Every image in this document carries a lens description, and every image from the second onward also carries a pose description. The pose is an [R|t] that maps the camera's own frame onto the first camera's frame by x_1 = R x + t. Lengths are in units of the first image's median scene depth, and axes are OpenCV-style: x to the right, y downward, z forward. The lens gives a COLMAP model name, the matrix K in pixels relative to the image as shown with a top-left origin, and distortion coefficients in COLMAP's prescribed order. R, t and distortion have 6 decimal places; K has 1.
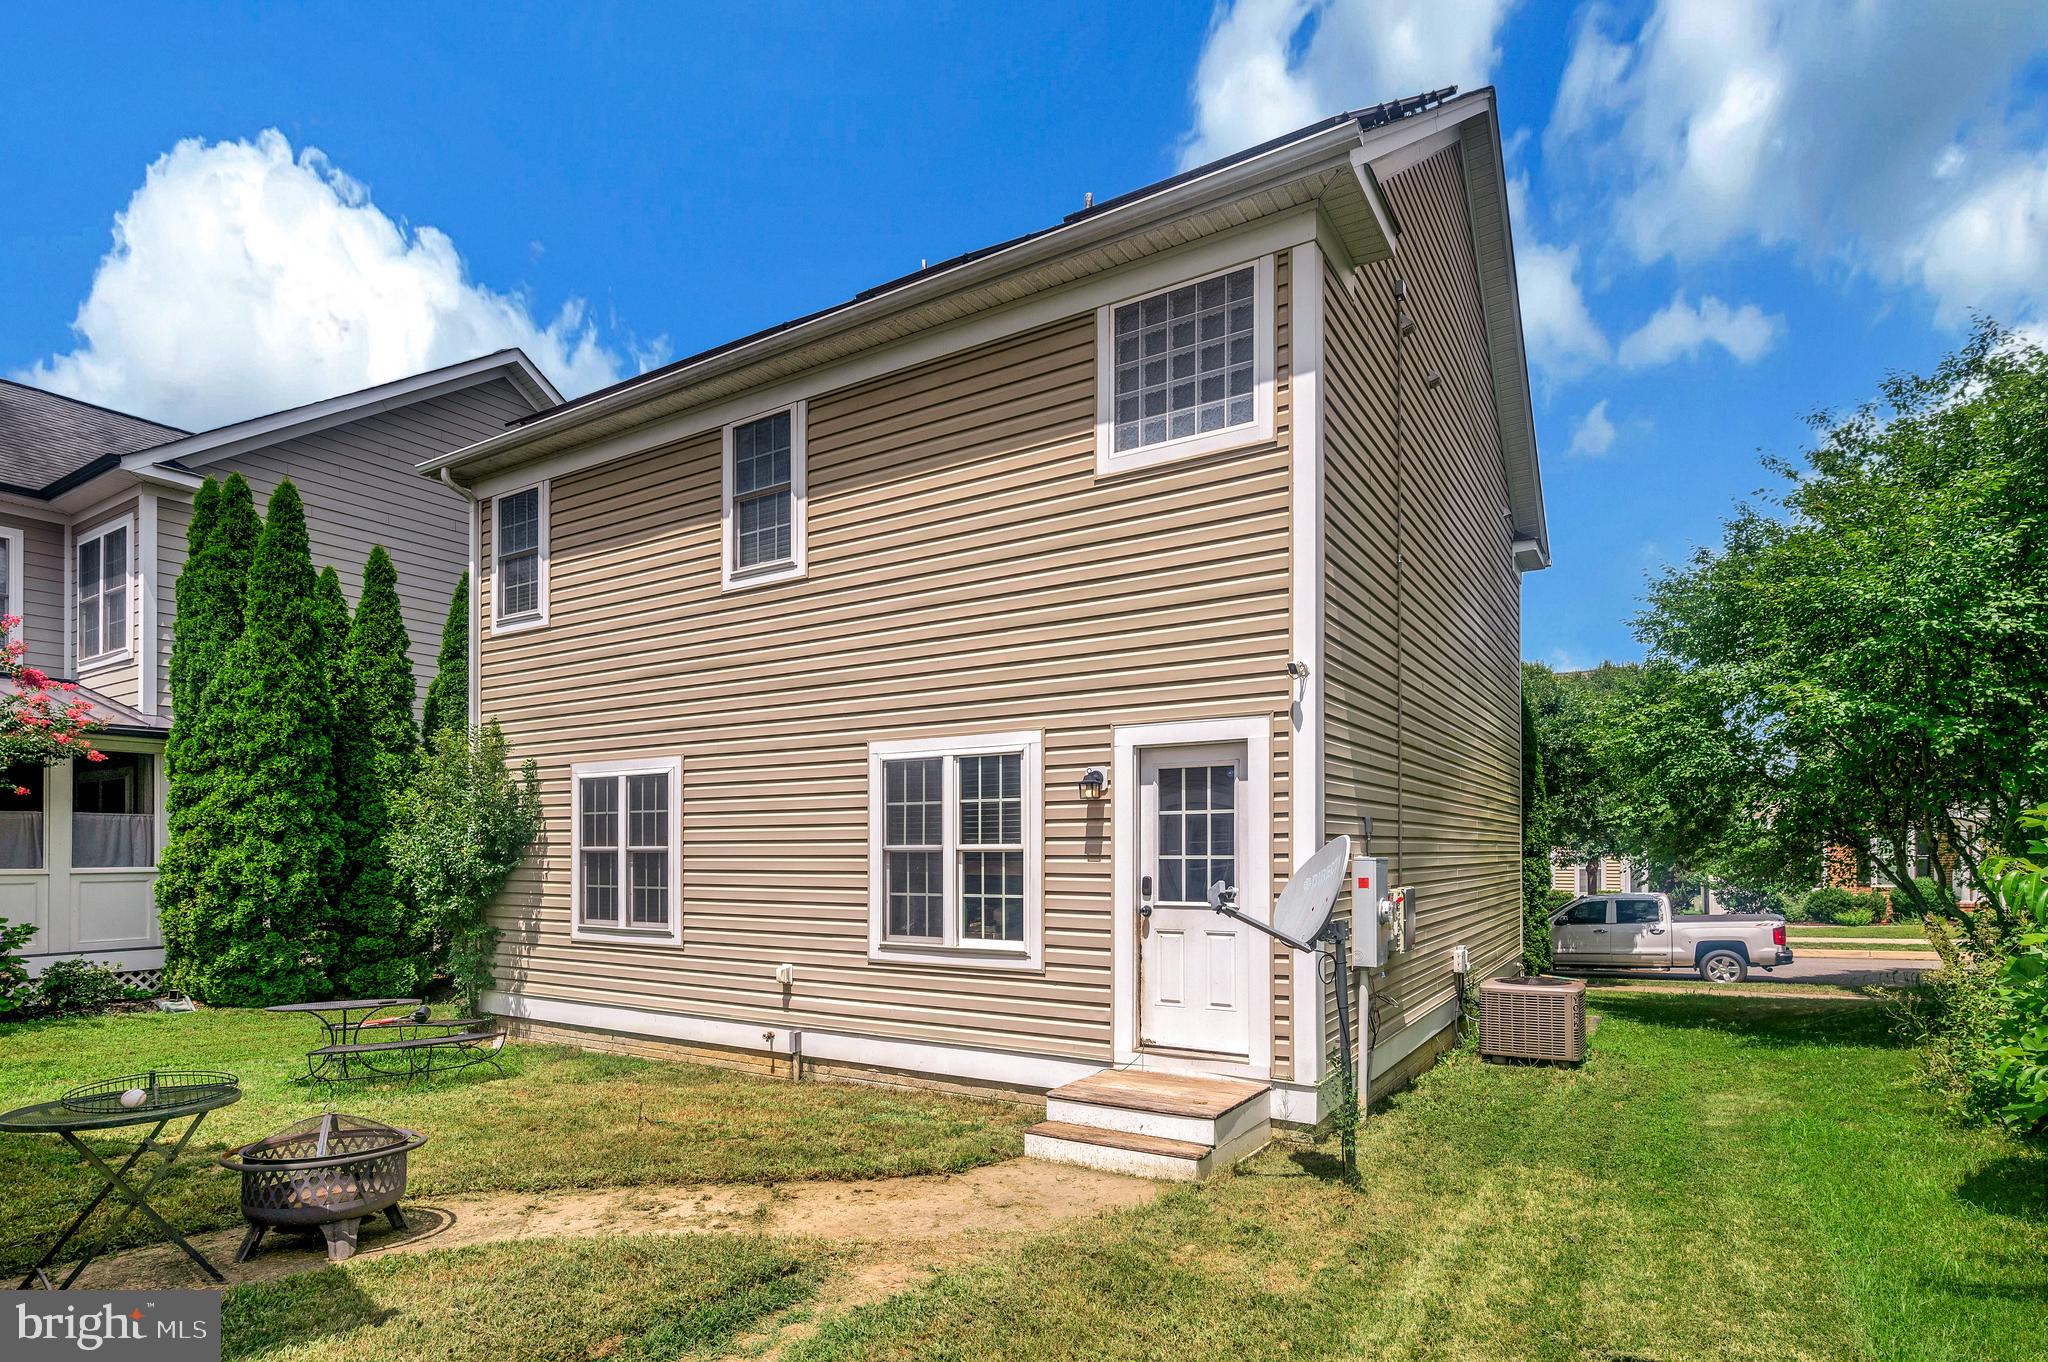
lens RADIAL K [[1037.8, 0, 1019.7], [0, 1037.8, 844.6], [0, 0, 1]] dist [0.000269, -0.000003]
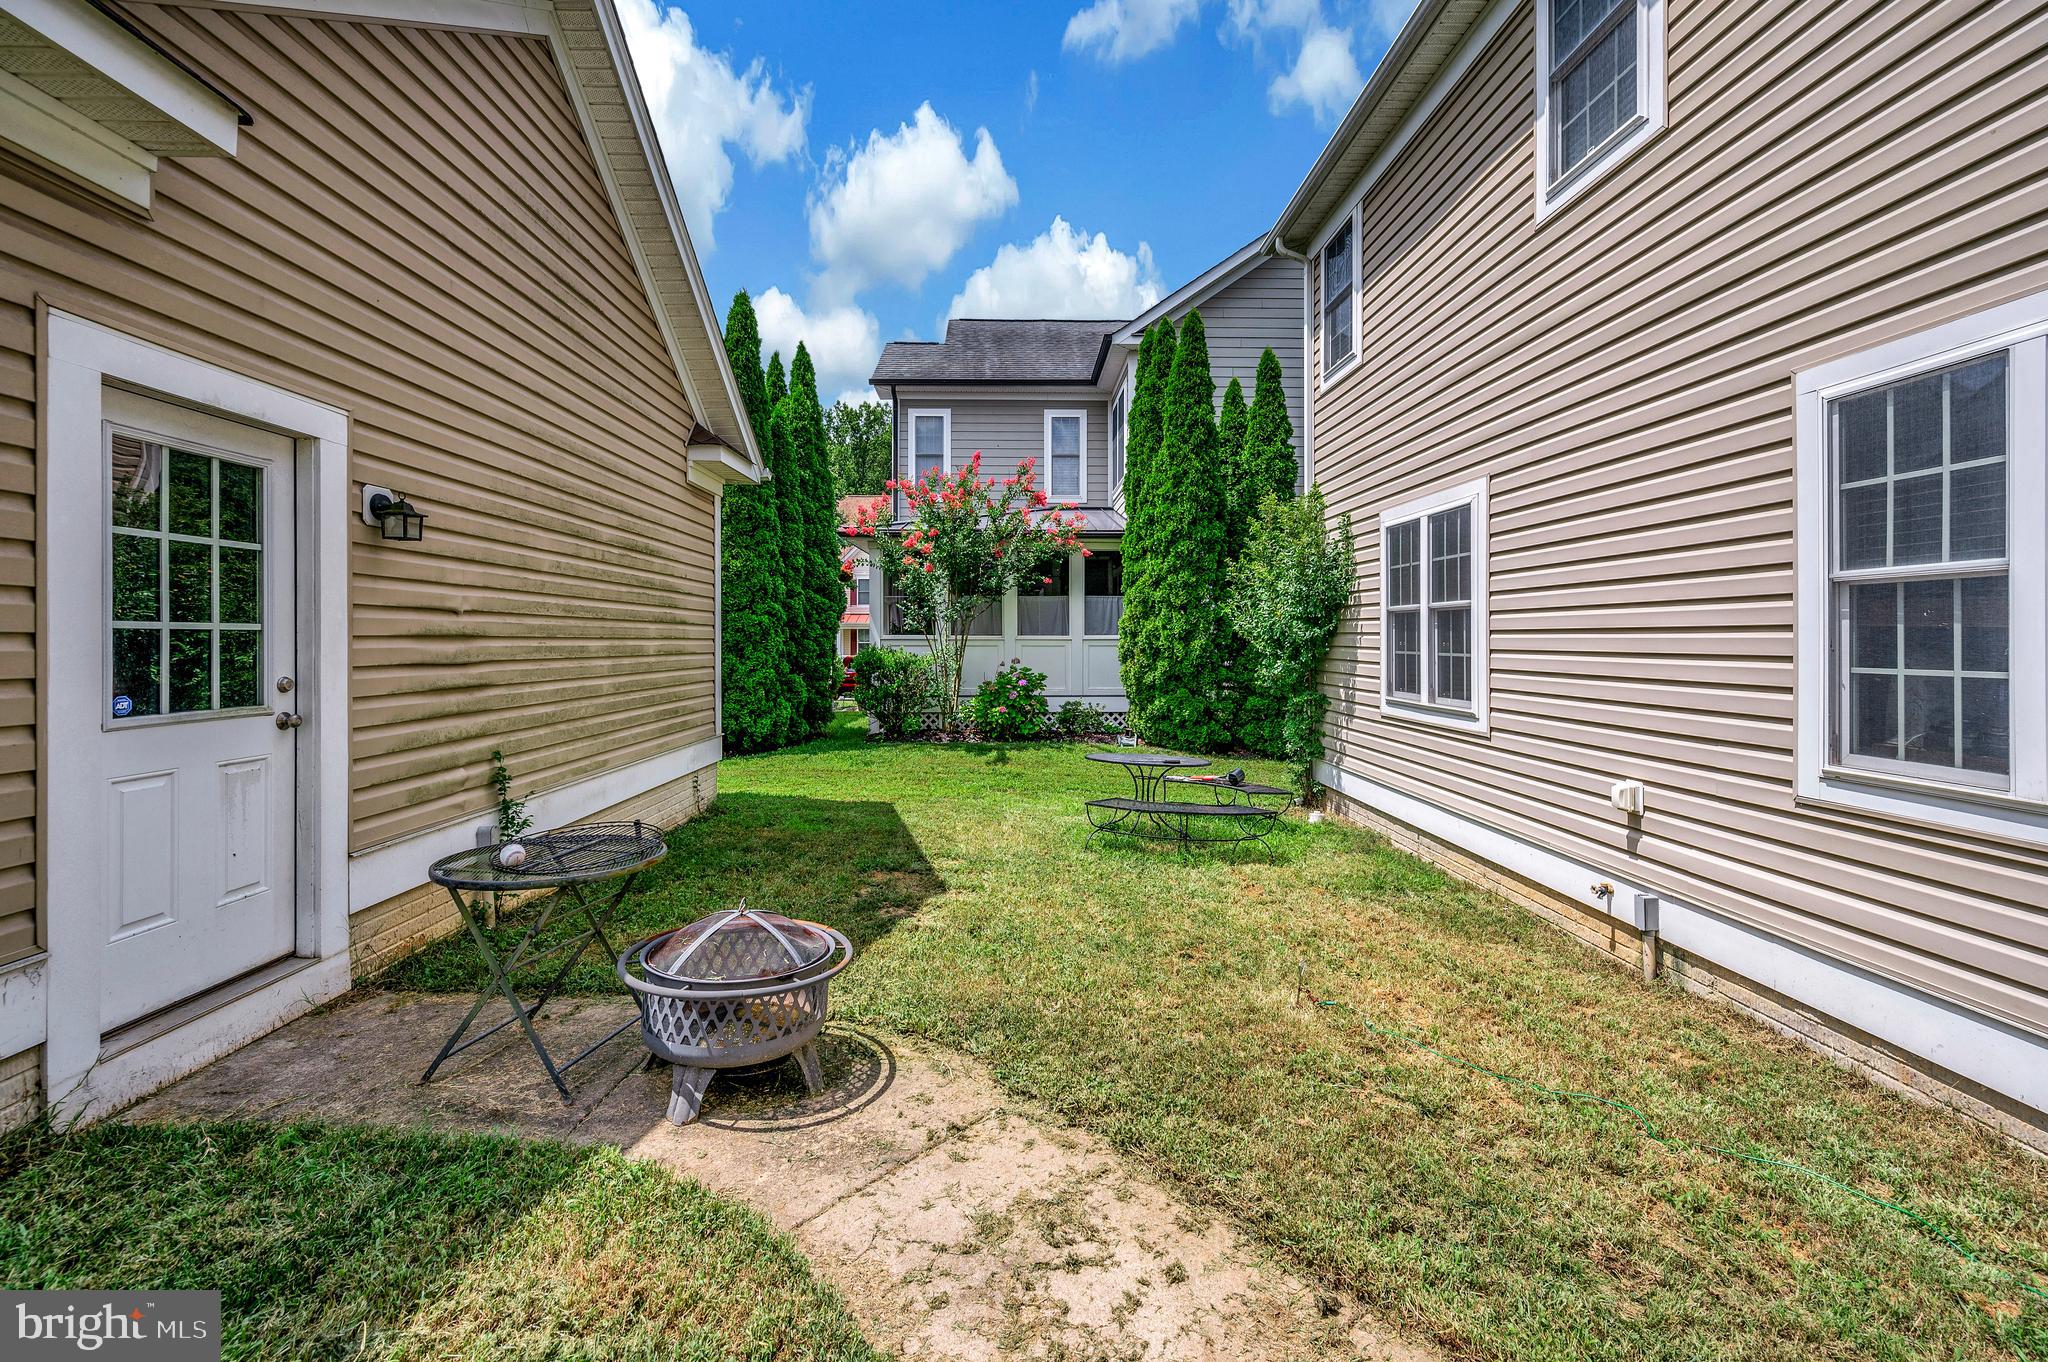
lens RADIAL K [[832.2, 0, 1050.1], [0, 832.2, 633.8], [0, 0, 1]] dist [0.001176, 0.000178]
pose [[0.562311, -0.002142, -0.826923, -0.011476], [0.003860, 0.999993, 0.000035, 0.027086], [0.826917, -0.003211, 0.562315, 0.436643]]
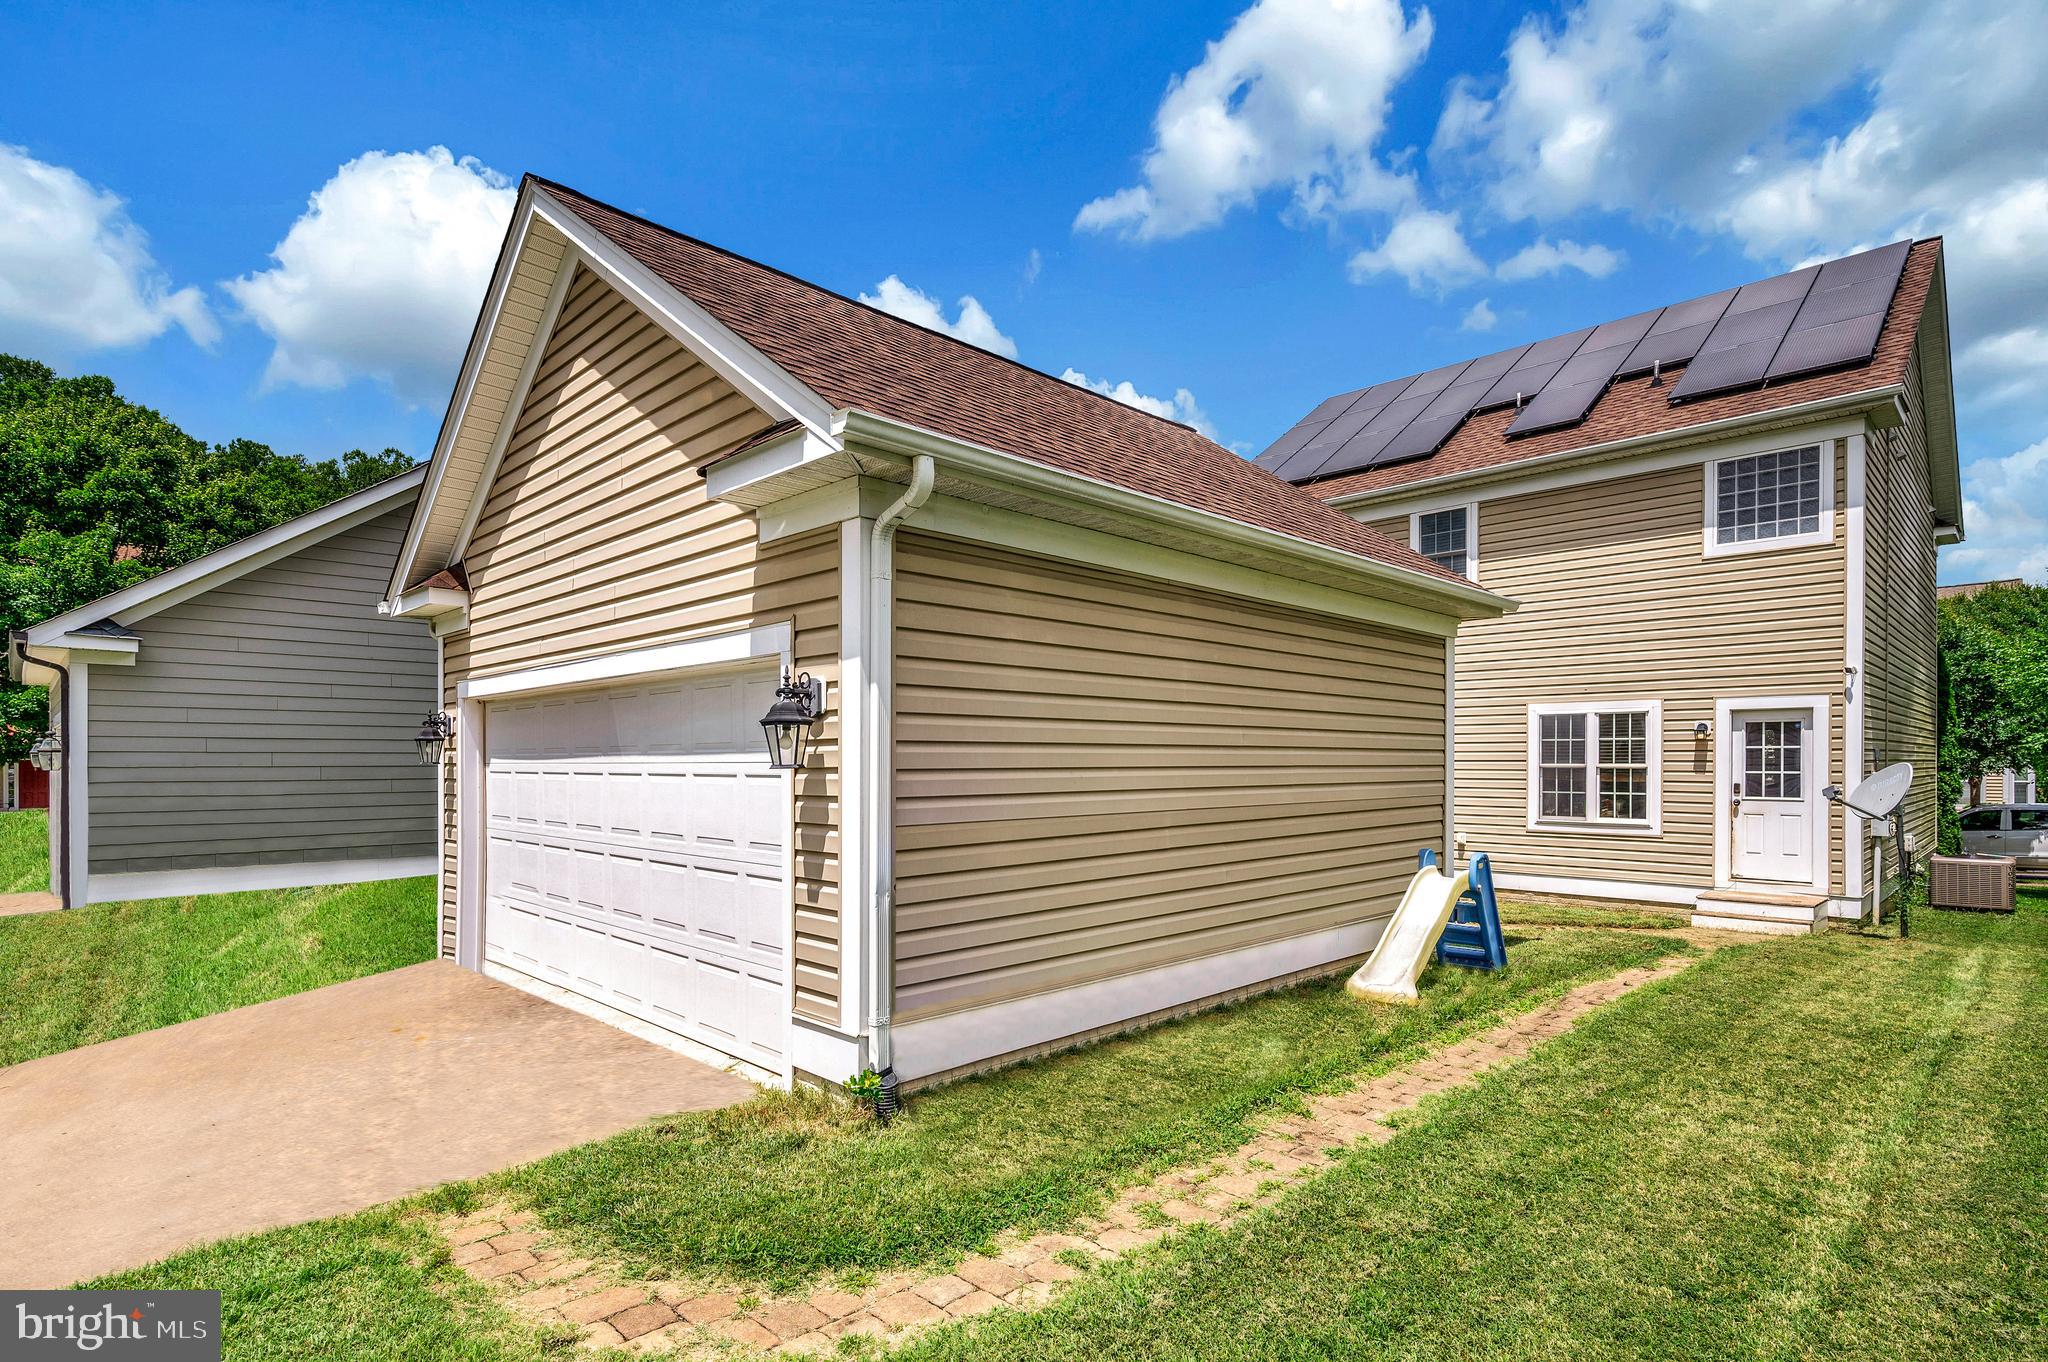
lens RADIAL K [[1017.1, 0, 1024.7], [0, 1017.1, 761.2], [0, 0, 1]] dist [-0.000419, 0.000094]
pose [[0.974003, 0.003435, -0.226508, -0.542019], [-0.001500, 0.999961, 0.008717, -0.016043], [0.226529, -0.008150, 0.973970, -0.784433]]
